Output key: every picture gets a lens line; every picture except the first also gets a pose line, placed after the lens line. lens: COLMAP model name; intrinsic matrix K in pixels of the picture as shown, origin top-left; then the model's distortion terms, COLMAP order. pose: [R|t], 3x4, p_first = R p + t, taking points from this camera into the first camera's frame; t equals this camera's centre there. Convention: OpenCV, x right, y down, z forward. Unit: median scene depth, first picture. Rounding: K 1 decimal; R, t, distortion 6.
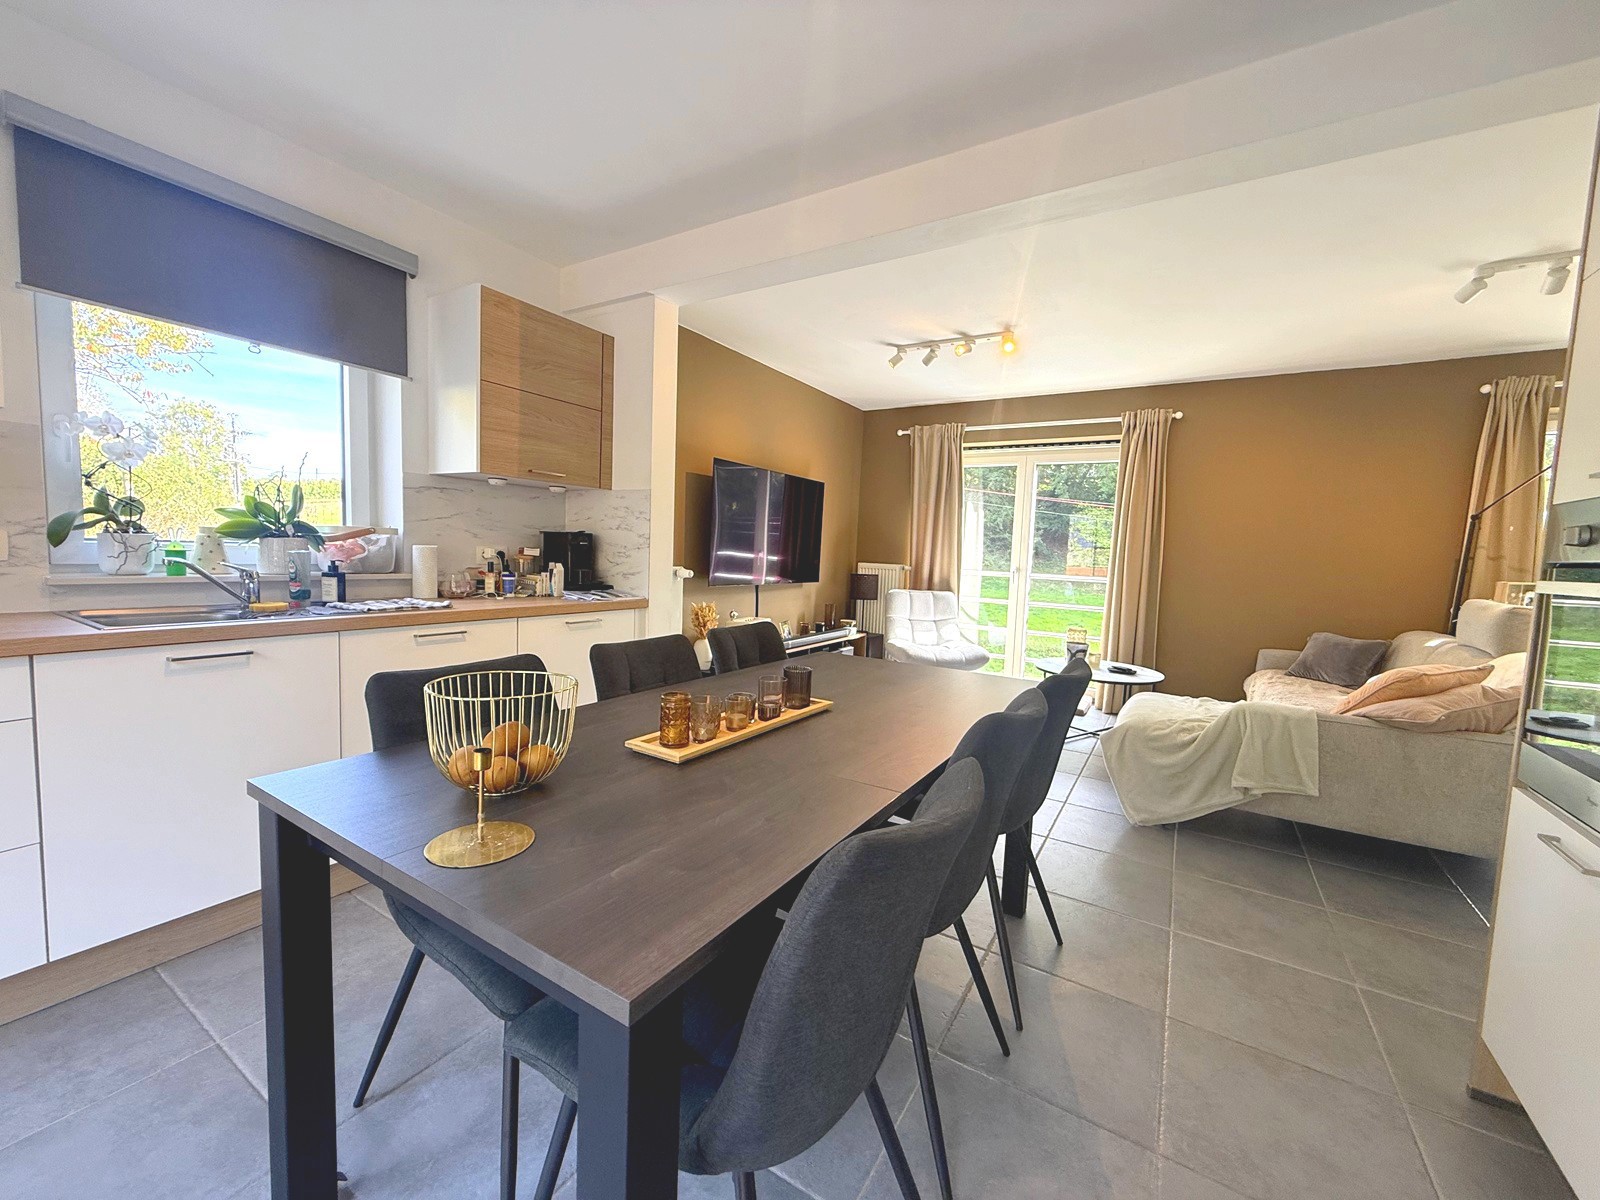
lens RADIAL K [[637.2, 0, 802.0], [0, 637.2, 596.0], [0, 0, 1]] dist [0.000457, 0.000637]
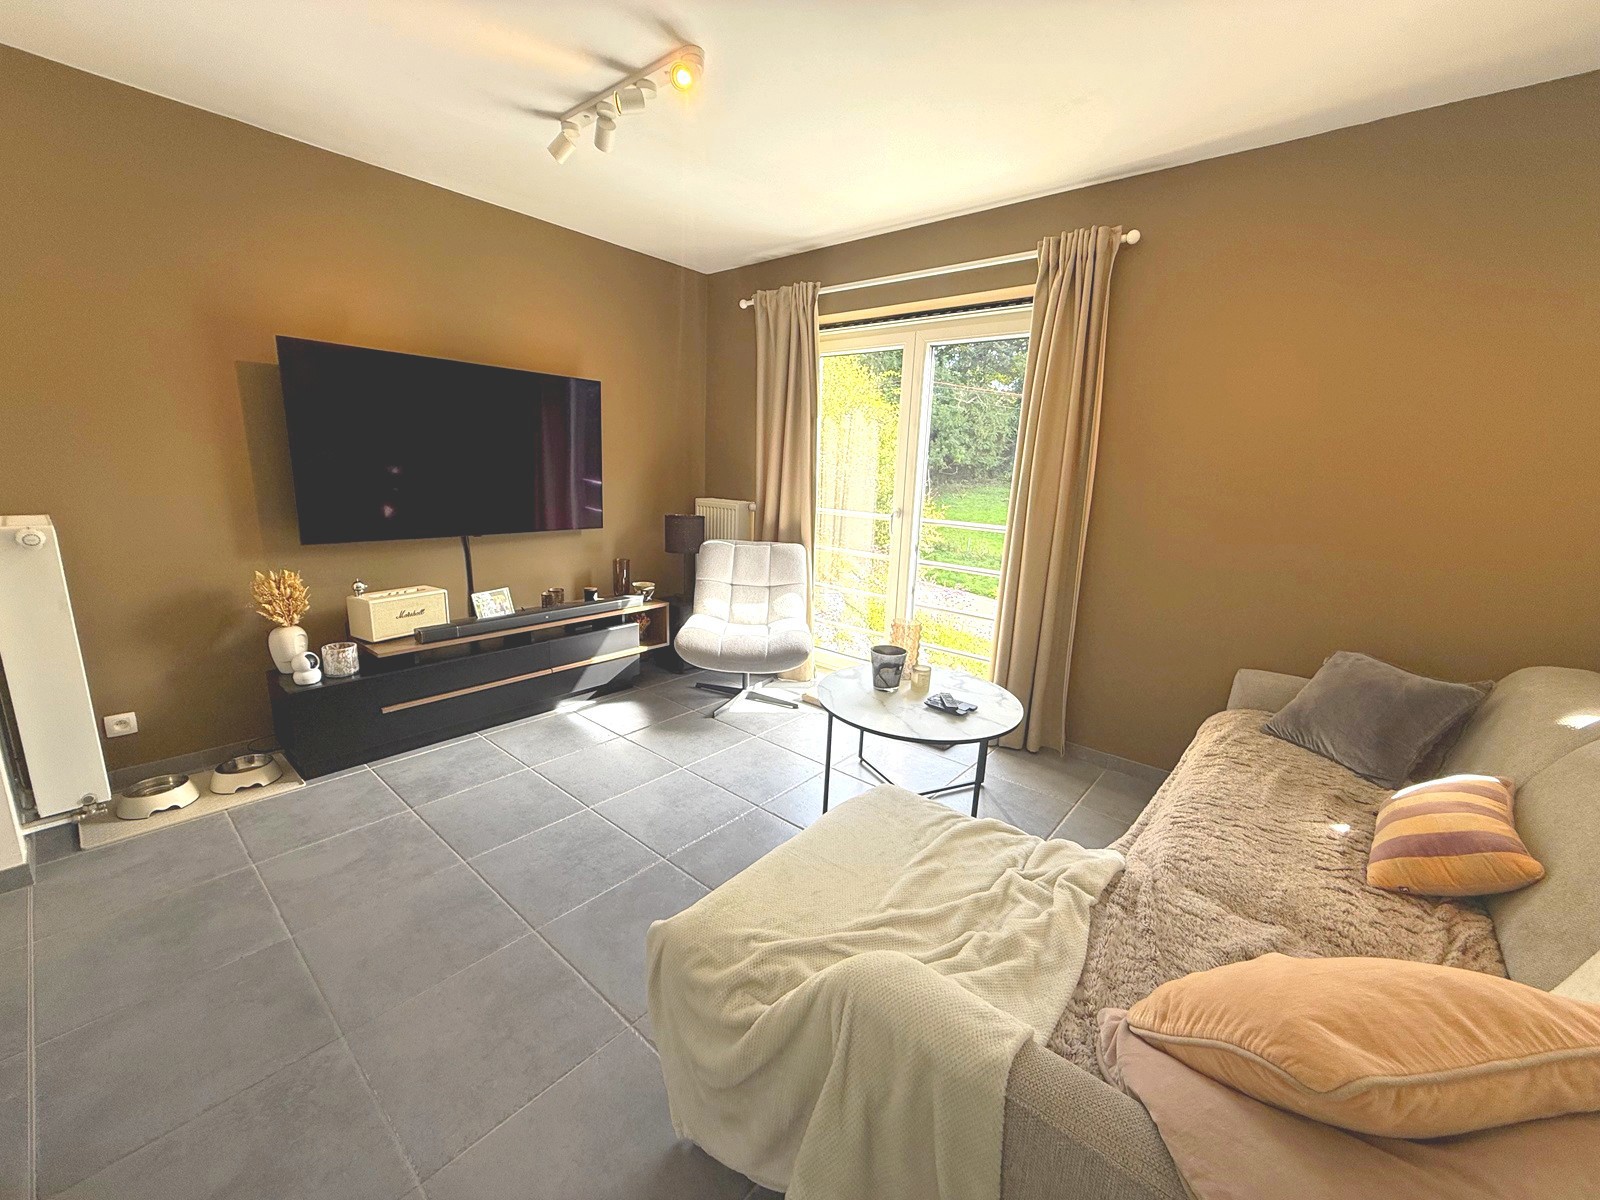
lens RADIAL K [[637.2, 0, 796.4], [0, 637.2, 602.8], [0, 0, 1]] dist [0.000457, 0.000637]
pose [[0.988123, 0.032053, -0.150283, 0.379753], [-0.011254, 0.990471, 0.137257, -0.043327], [0.153251, -0.133936, 0.979069, 0.362493]]
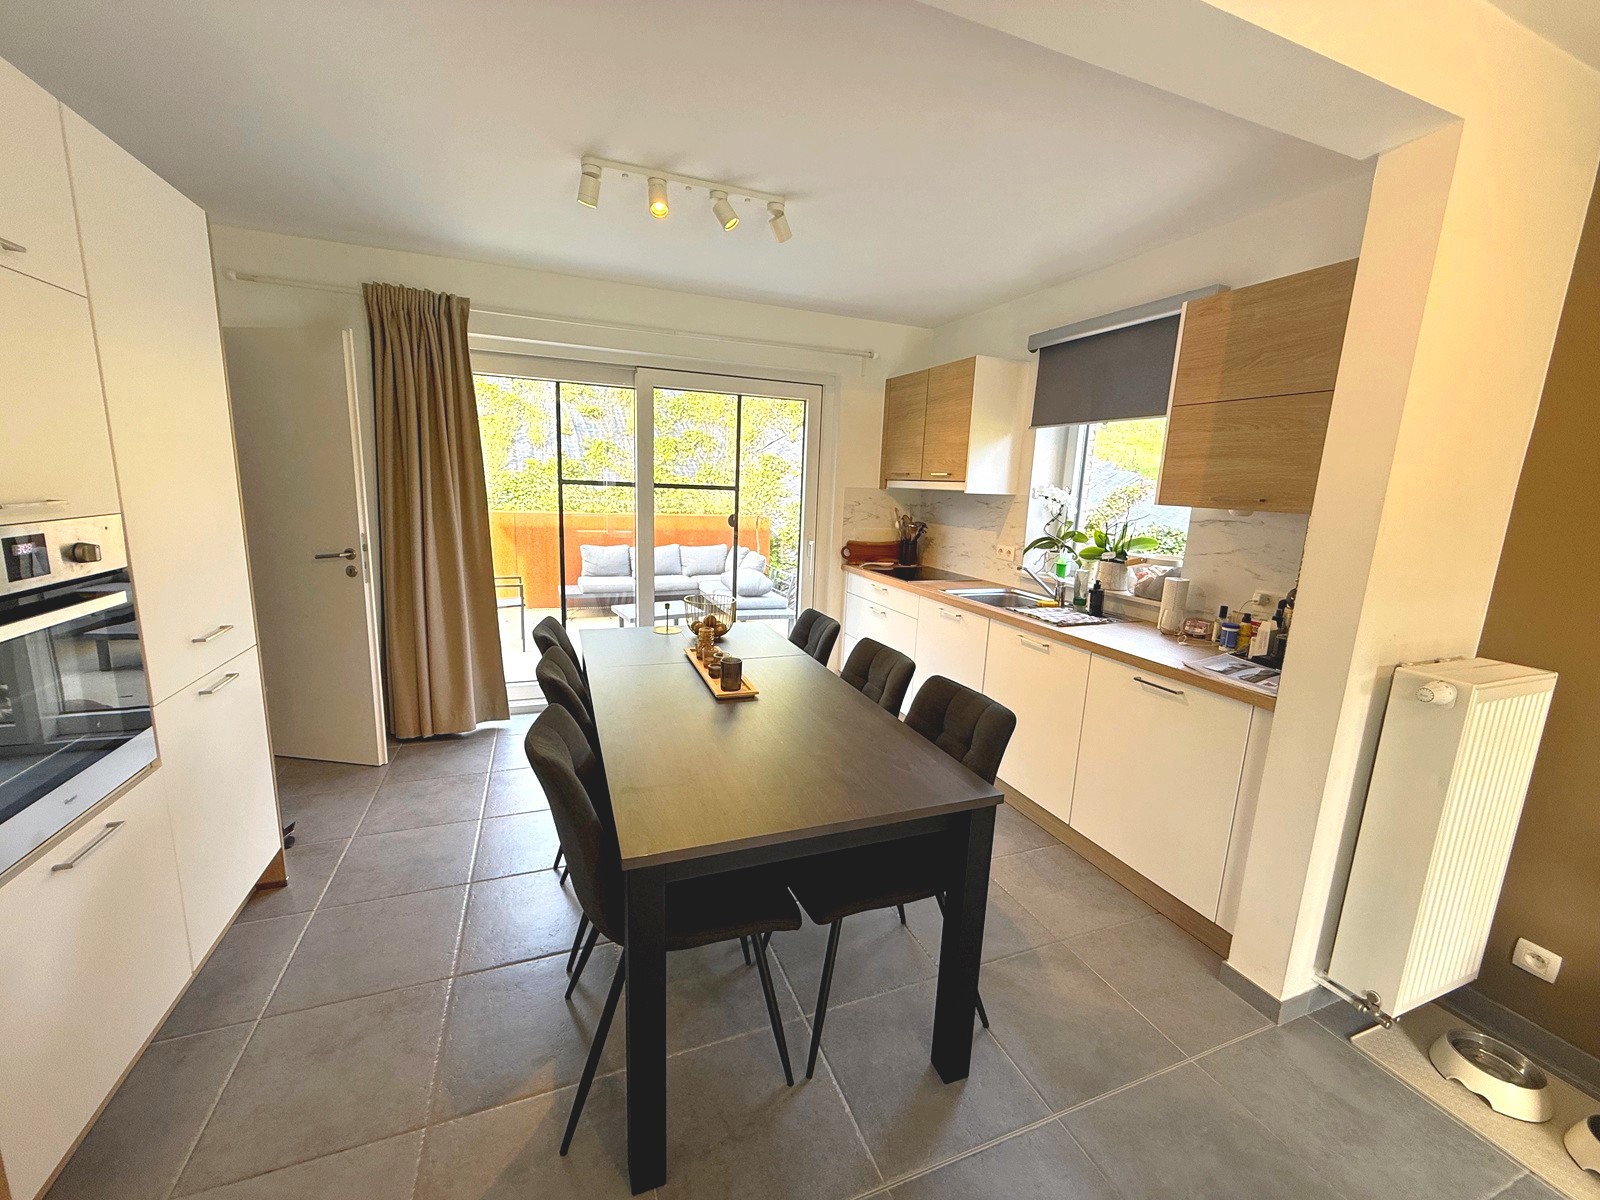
lens RADIAL K [[637.2, 0, 804.6], [0, 637.2, 597.6], [0, 0, 1]] dist [0.000457, 0.000637]
pose [[-0.590067, 0.080970, -0.803284, 0.300696], [-0.127076, 0.973242, 0.191448, -0.089222], [0.797291, 0.215046, -0.563988, 0.587399]]
